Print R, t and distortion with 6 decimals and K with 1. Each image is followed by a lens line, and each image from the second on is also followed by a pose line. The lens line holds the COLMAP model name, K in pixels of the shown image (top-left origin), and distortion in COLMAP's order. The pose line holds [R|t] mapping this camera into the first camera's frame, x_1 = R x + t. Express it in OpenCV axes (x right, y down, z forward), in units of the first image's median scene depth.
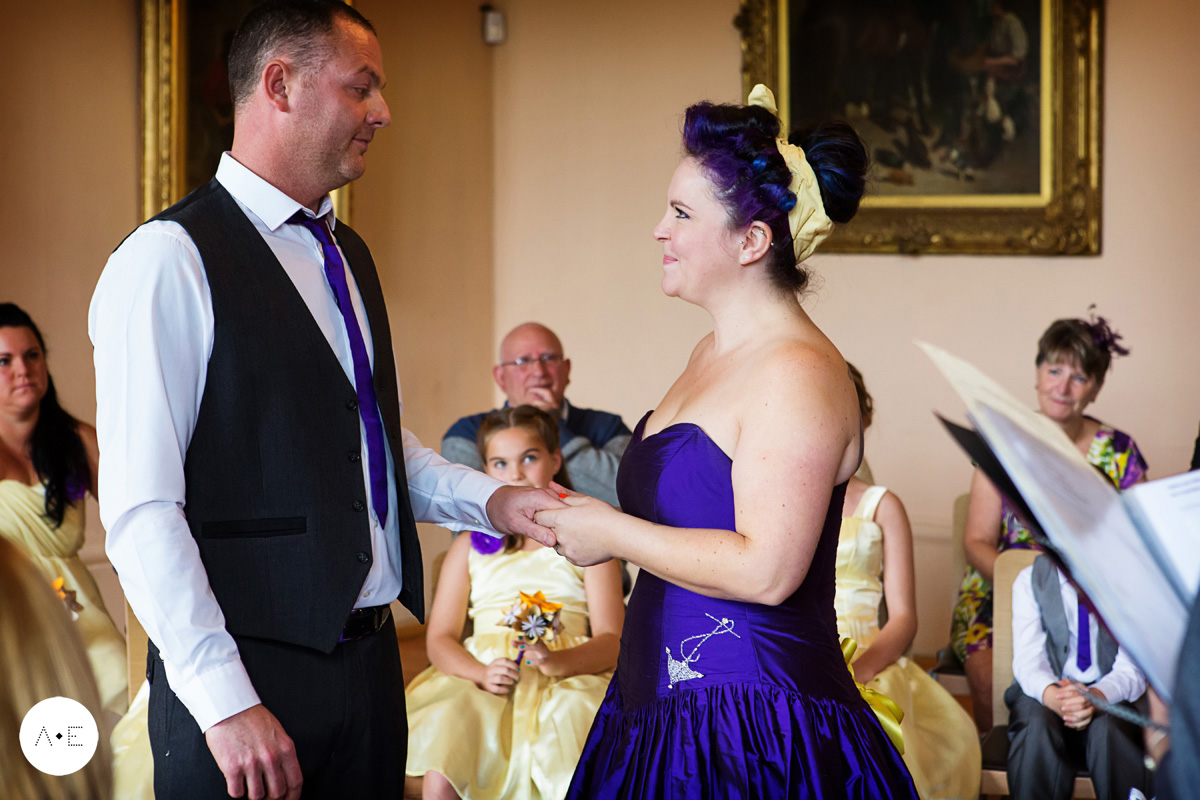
lens RADIAL K [[2336.3, 0, 622.4], [0, 2336.3, 401.1], [0, 0, 1]] dist [-0.025397, -0.021971]
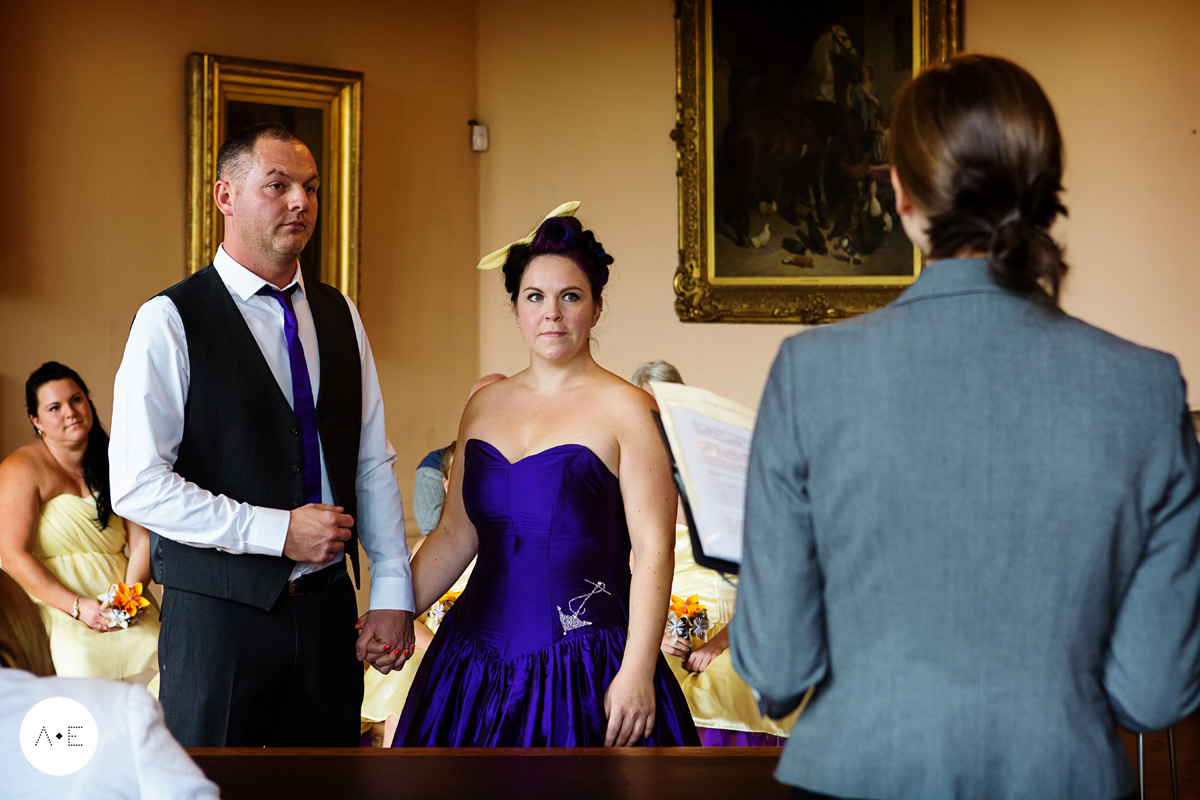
lens RADIAL K [[2075.4, 0, 600.0], [0, 2075.4, 400.0], [0, 0, 1]] dist [-0.027415, -0.054360]
pose [[0.999811, 0.003903, -0.019030, 0.034131], [-0.004430, 0.999606, -0.027729, 0.008363], [0.018914, 0.027808, 0.999434, -0.096305]]
